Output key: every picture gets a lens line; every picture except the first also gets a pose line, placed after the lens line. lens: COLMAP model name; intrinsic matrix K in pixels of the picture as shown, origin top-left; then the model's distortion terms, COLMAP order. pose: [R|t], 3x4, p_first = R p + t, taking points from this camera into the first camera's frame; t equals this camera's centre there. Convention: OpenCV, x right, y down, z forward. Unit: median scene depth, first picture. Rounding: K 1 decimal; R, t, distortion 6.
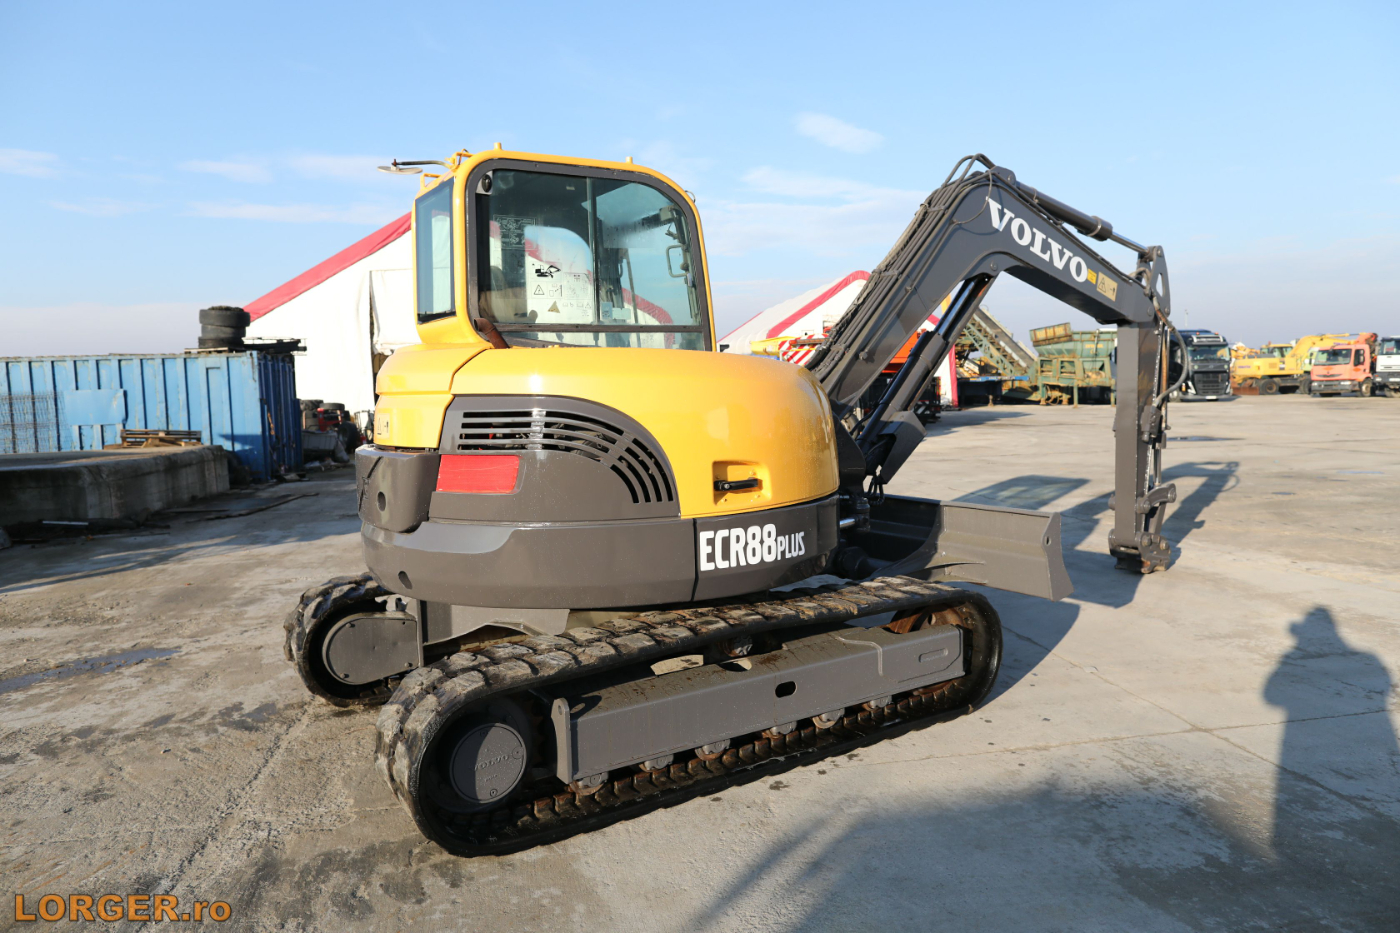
lens RADIAL K [[953.4, 0, 700.3], [0, 953.4, 469.7], [0, 0, 1]] dist [-0.046824, 0.041844]
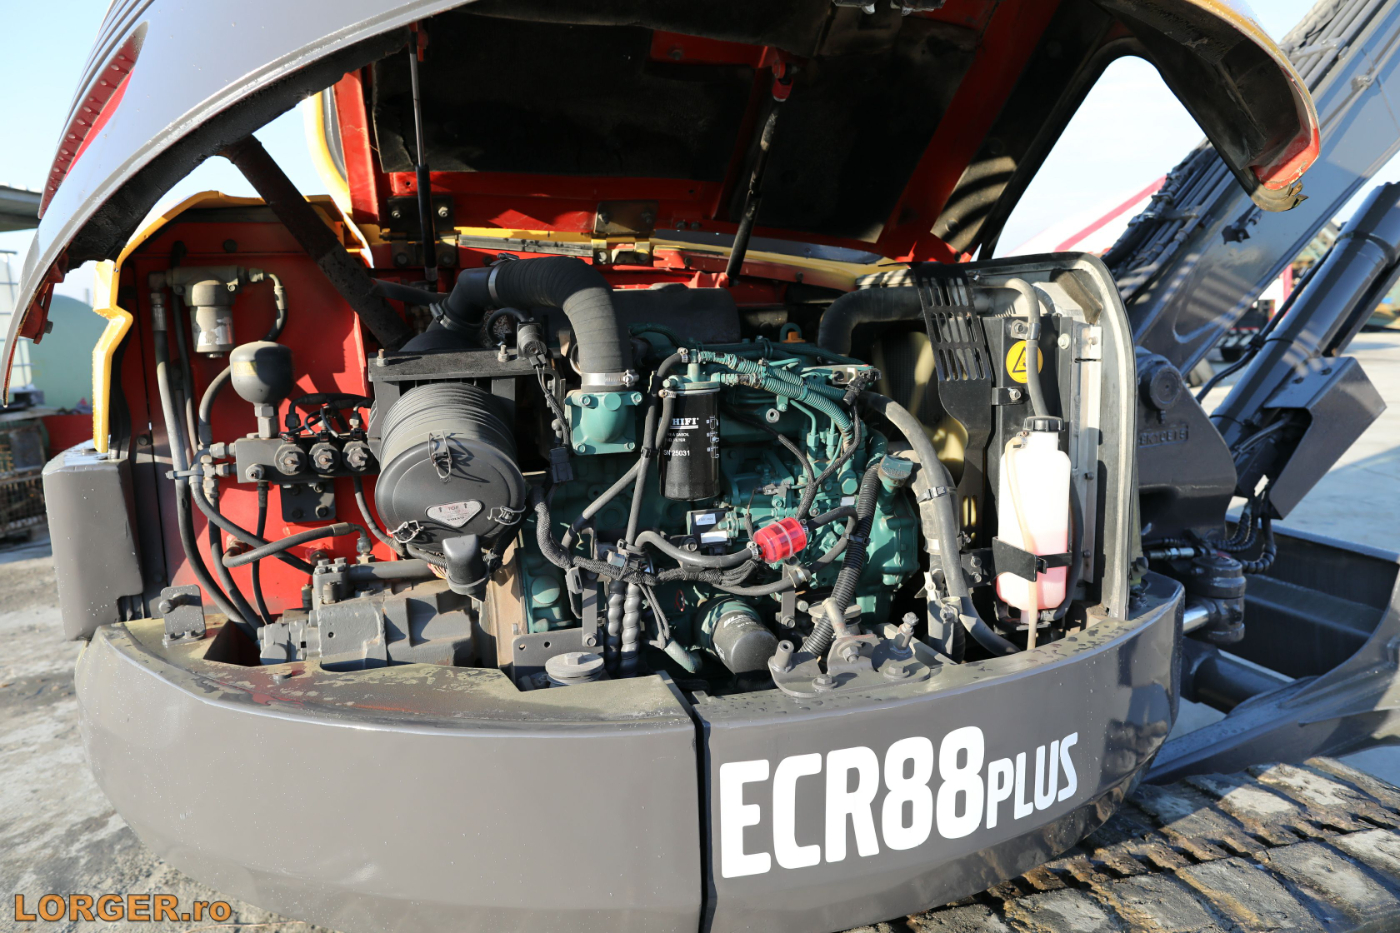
lens RADIAL K [[953.4, 0, 698.3], [0, 953.4, 460.0], [0, 0, 1]] dist [-0.046824, 0.041844]
pose [[0.959630, 0.041125, -0.278241, 0.072337], [-0.022206, 0.997243, 0.070807, -0.053552], [0.280386, -0.061770, 0.957898, 0.679183]]
